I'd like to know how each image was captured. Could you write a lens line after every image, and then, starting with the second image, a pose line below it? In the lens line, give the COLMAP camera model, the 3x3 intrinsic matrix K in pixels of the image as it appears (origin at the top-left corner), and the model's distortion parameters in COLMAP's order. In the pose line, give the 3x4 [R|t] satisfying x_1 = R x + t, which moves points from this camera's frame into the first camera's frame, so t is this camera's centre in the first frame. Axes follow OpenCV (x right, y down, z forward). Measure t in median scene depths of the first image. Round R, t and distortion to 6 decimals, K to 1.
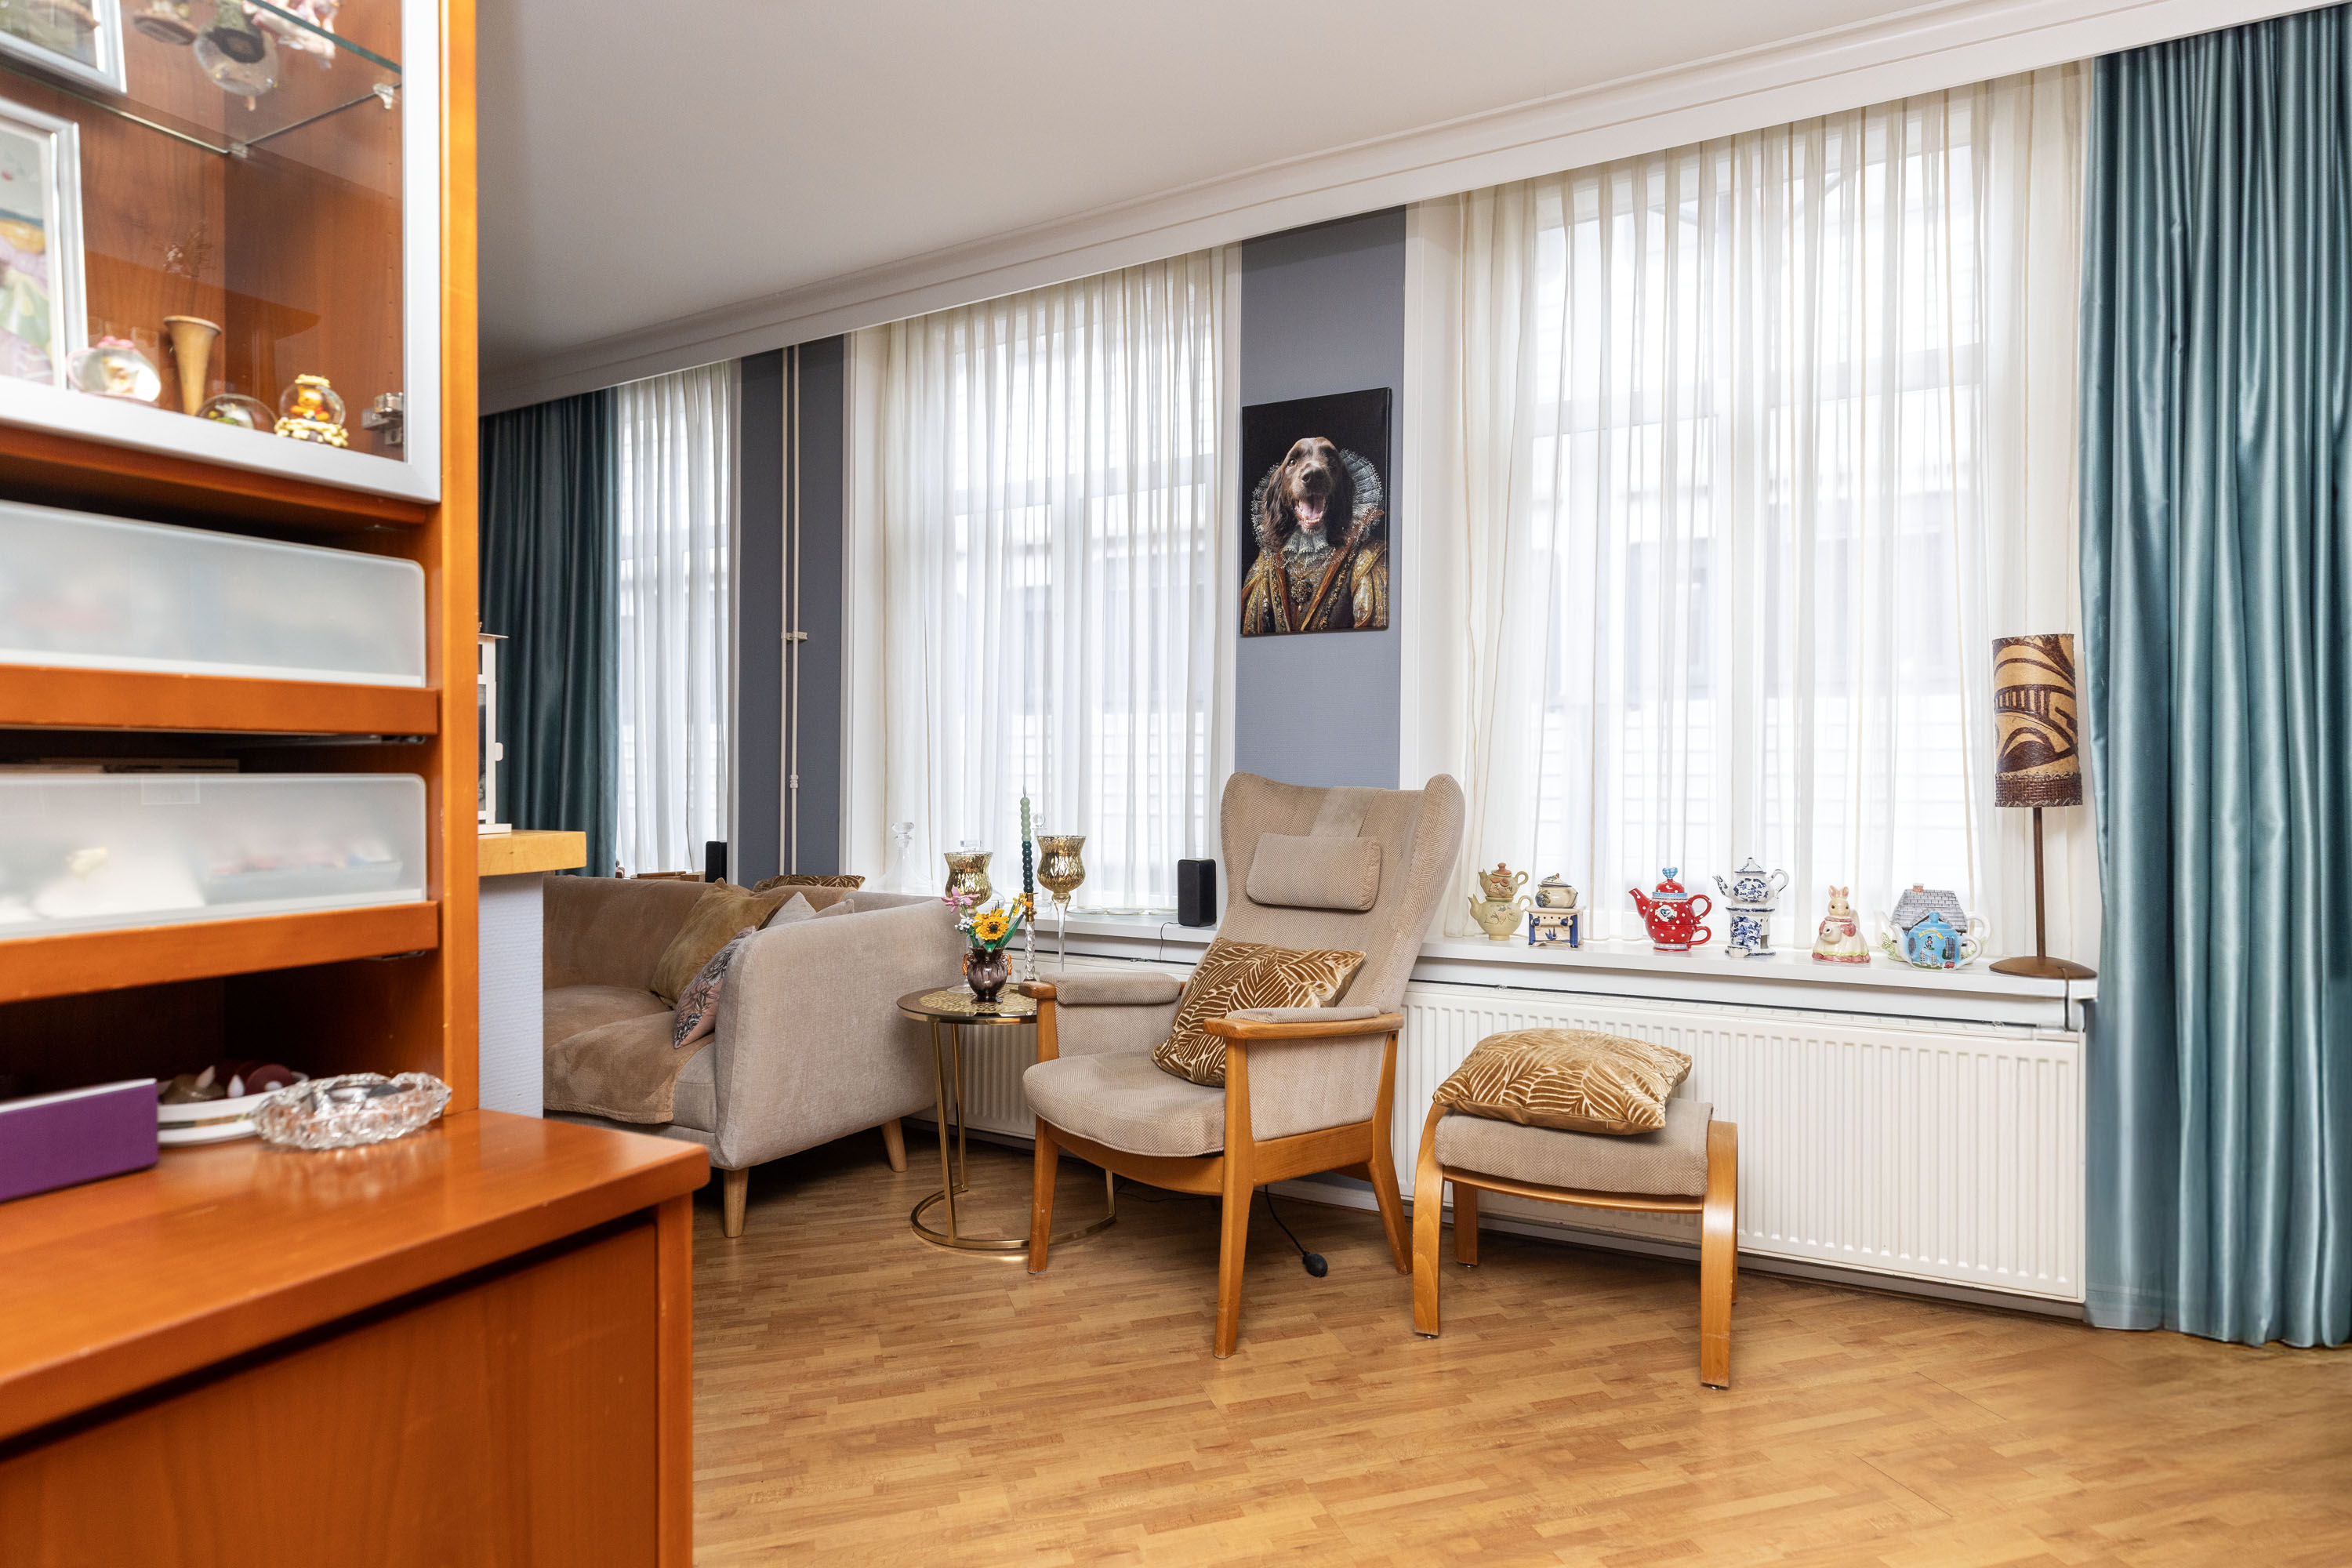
lens RADIAL K [[1322.2, 0, 1180.0], [0, 1322.2, 781.2], [0, 0, 1]] dist [0.001097, -0.000028]
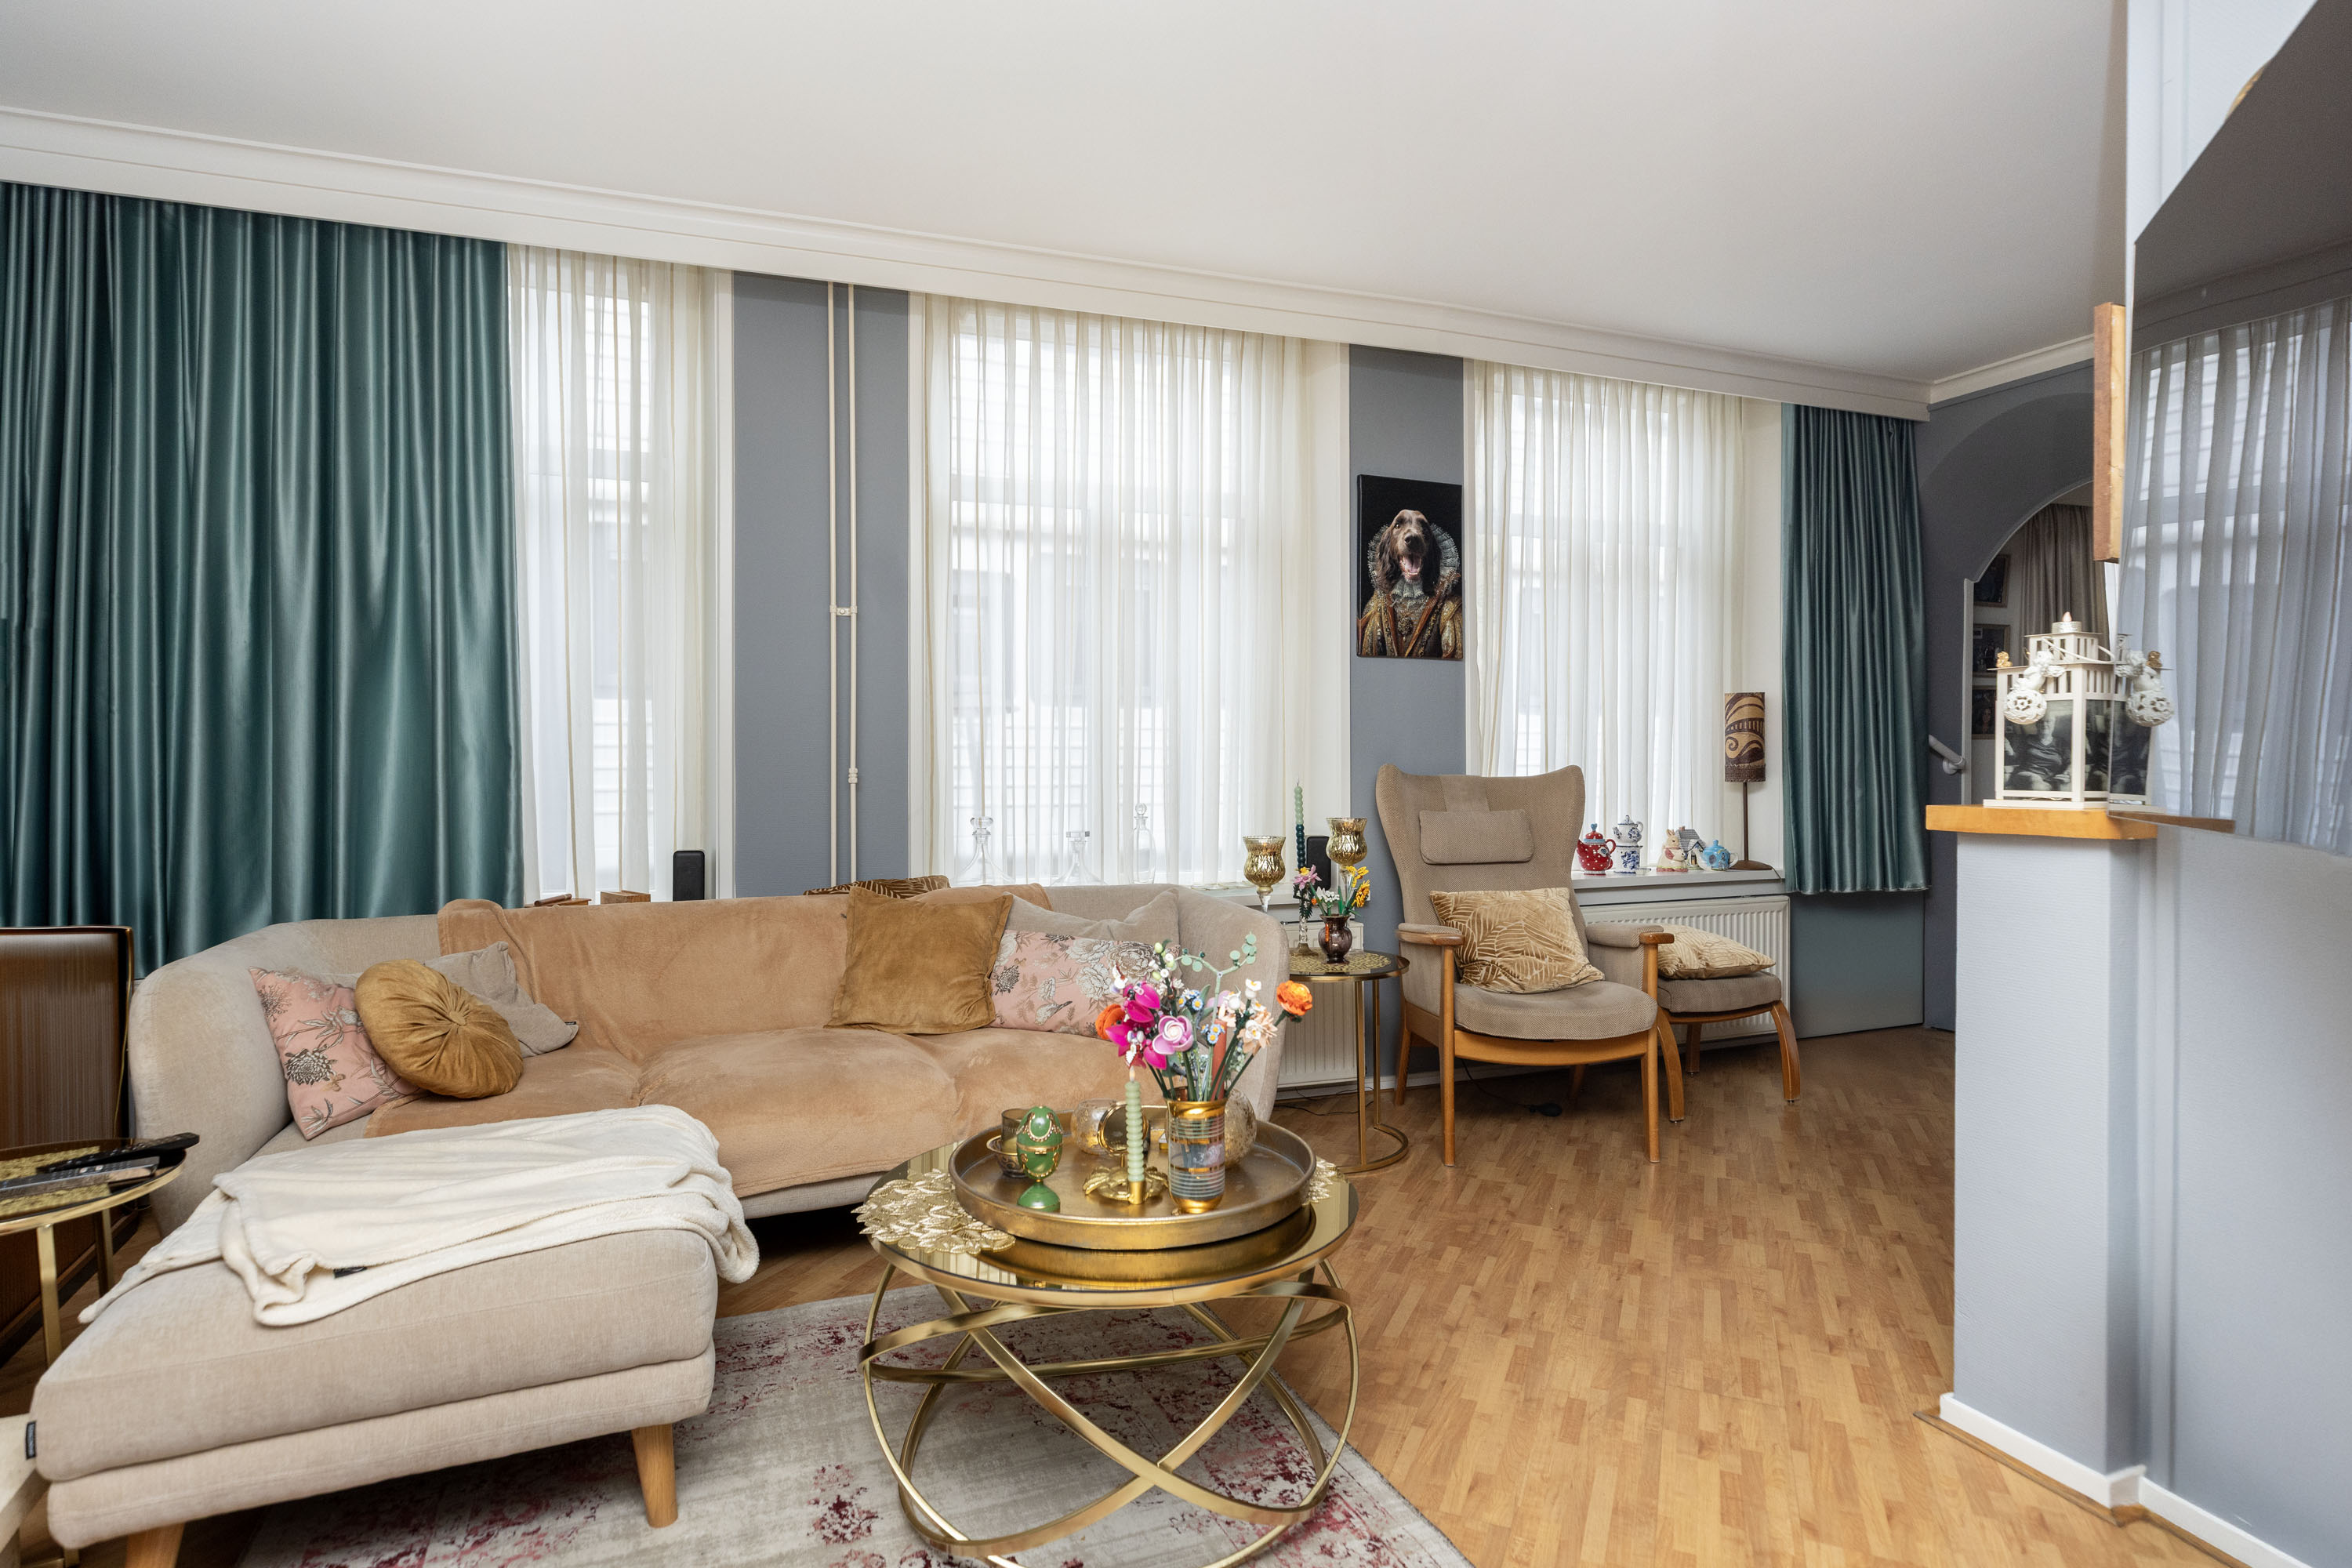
lens RADIAL K [[1240.0, 0, 1182.2], [0, 1240.0, 774.0], [0, 0, 1]] dist [-0.003435, 0.001369]
pose [[0.650536, -0.007590, 0.759438, -1.000392], [0.007918, 0.999963, 0.003211, -0.002570], [-0.759435, 0.003925, 0.650572, 0.373228]]
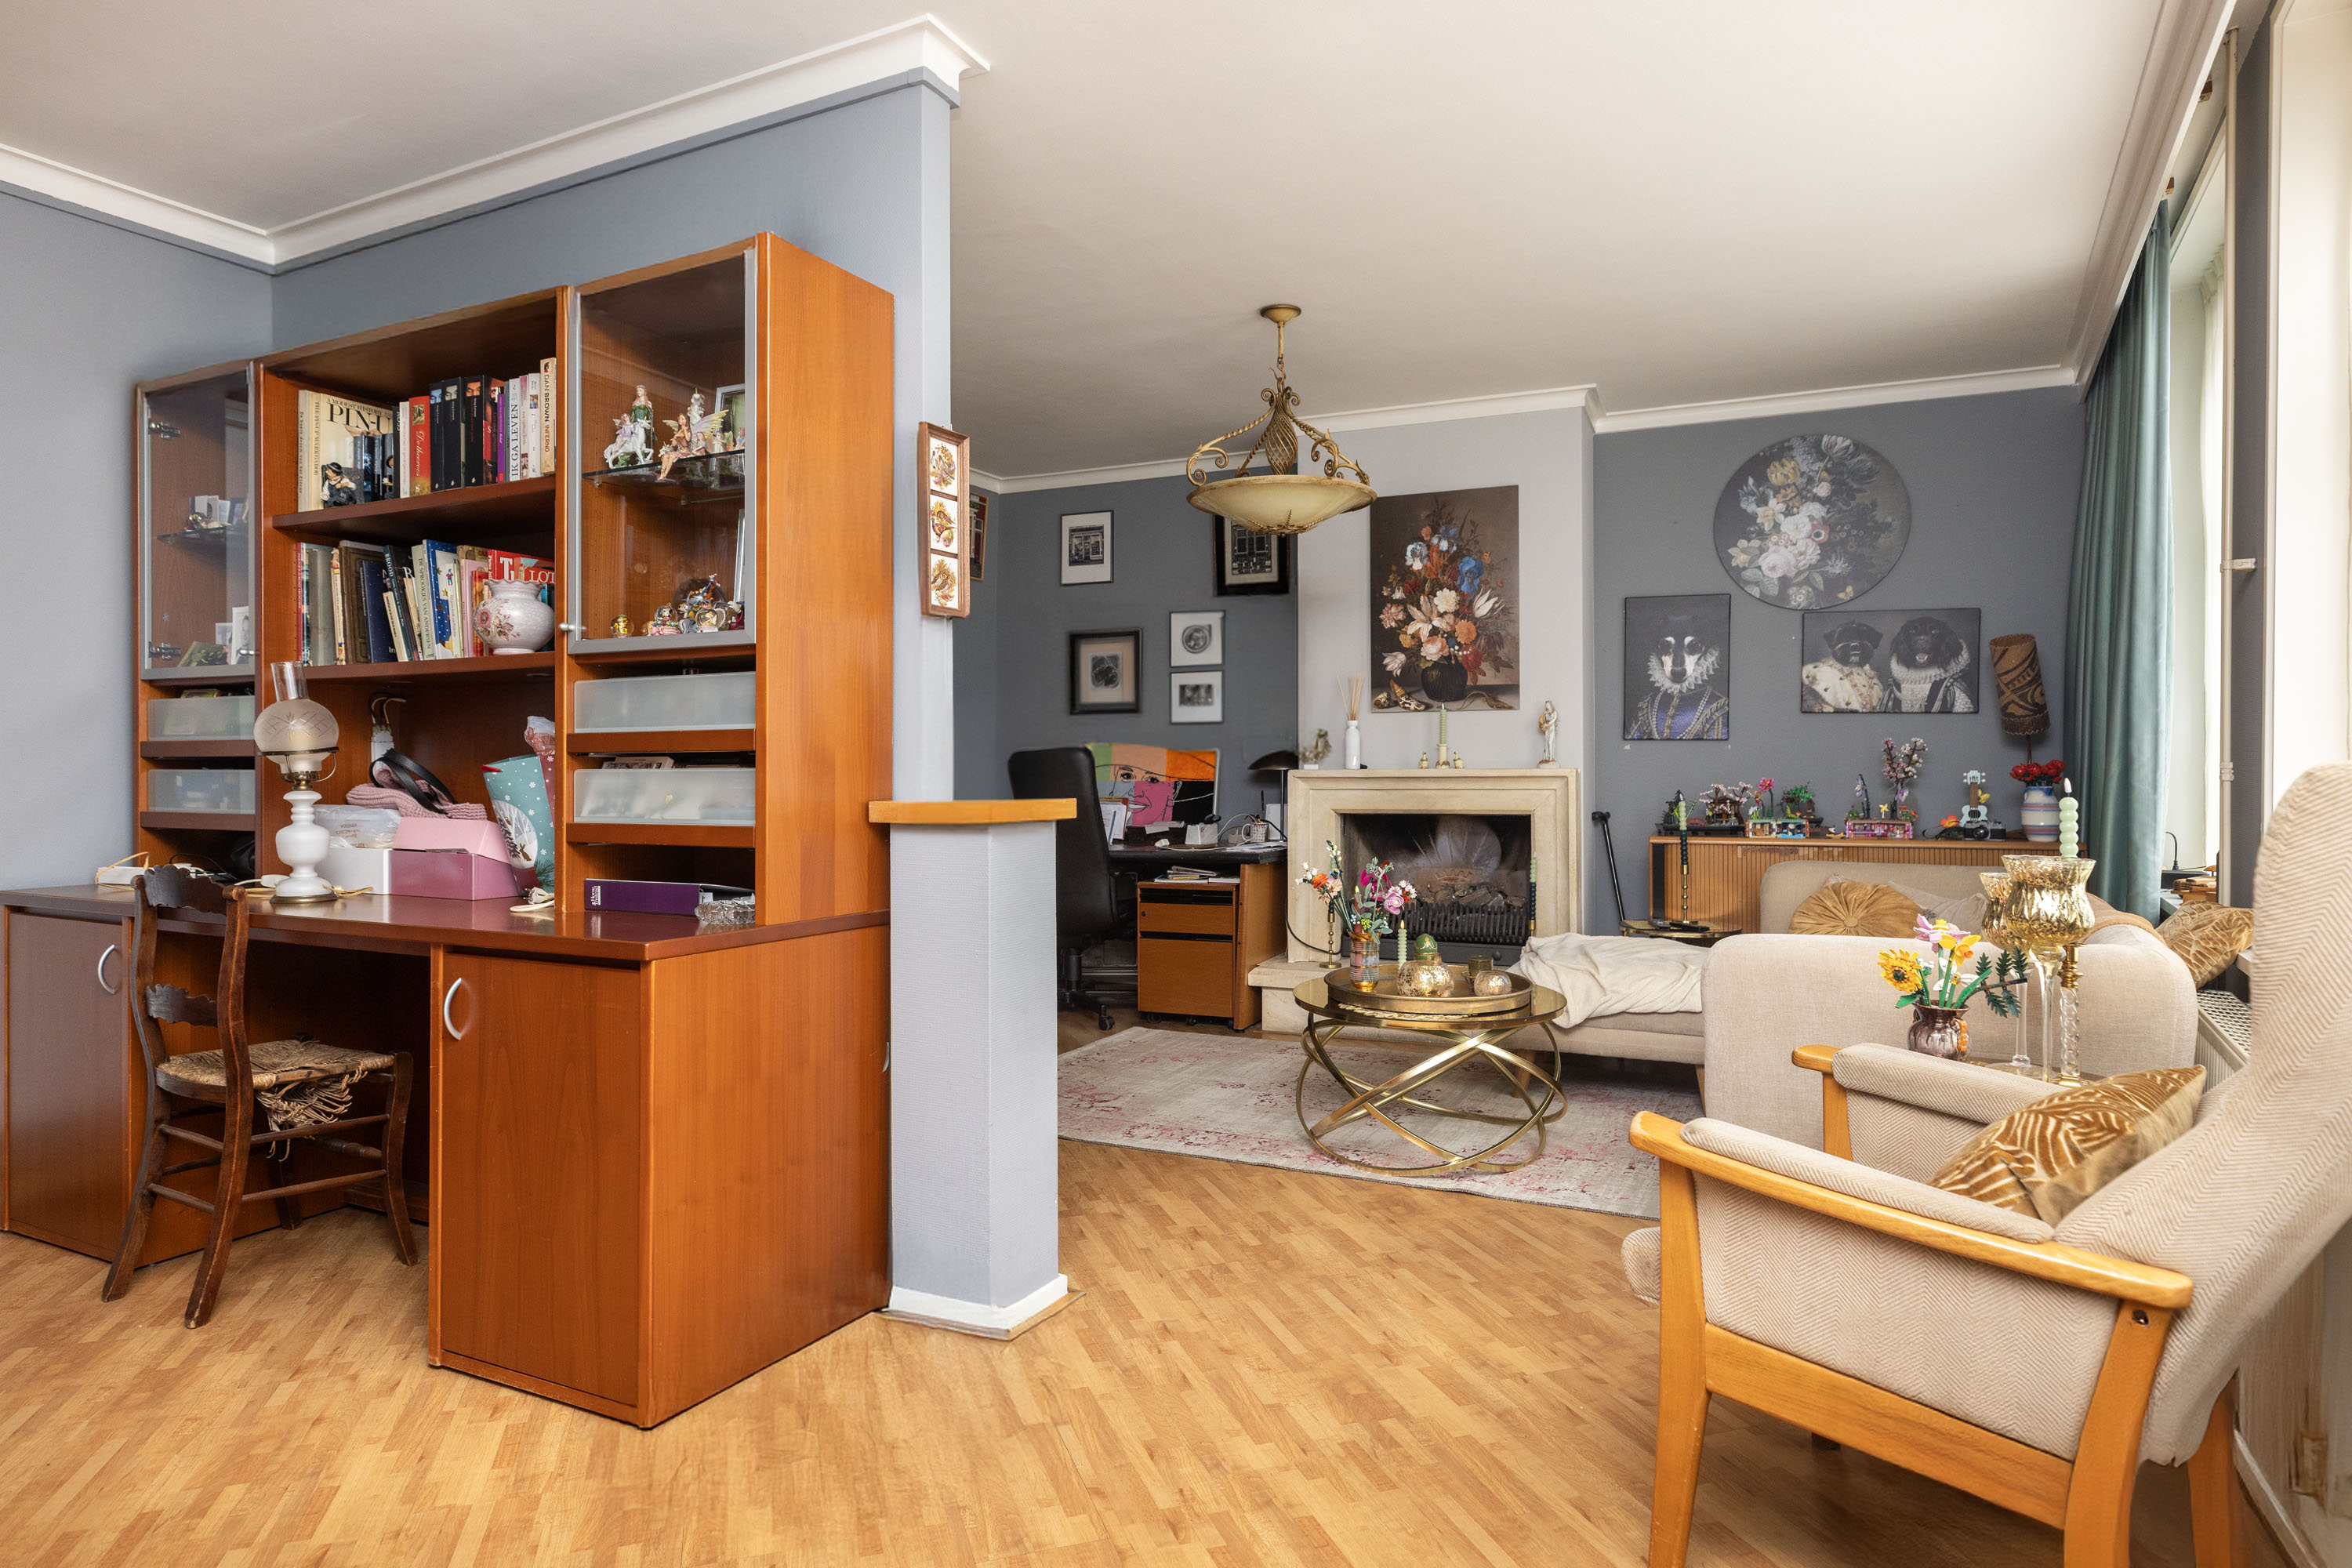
lens RADIAL K [[1322.2, 0, 1186.6], [0, 1322.2, 777.8], [0, 0, 1]] dist [0.001097, -0.000028]
pose [[0.014463, 0.012752, -0.999814, 0.535193], [-0.002464, 0.999916, 0.012718, -0.006084], [0.999892, 0.002280, 0.014494, 0.551006]]
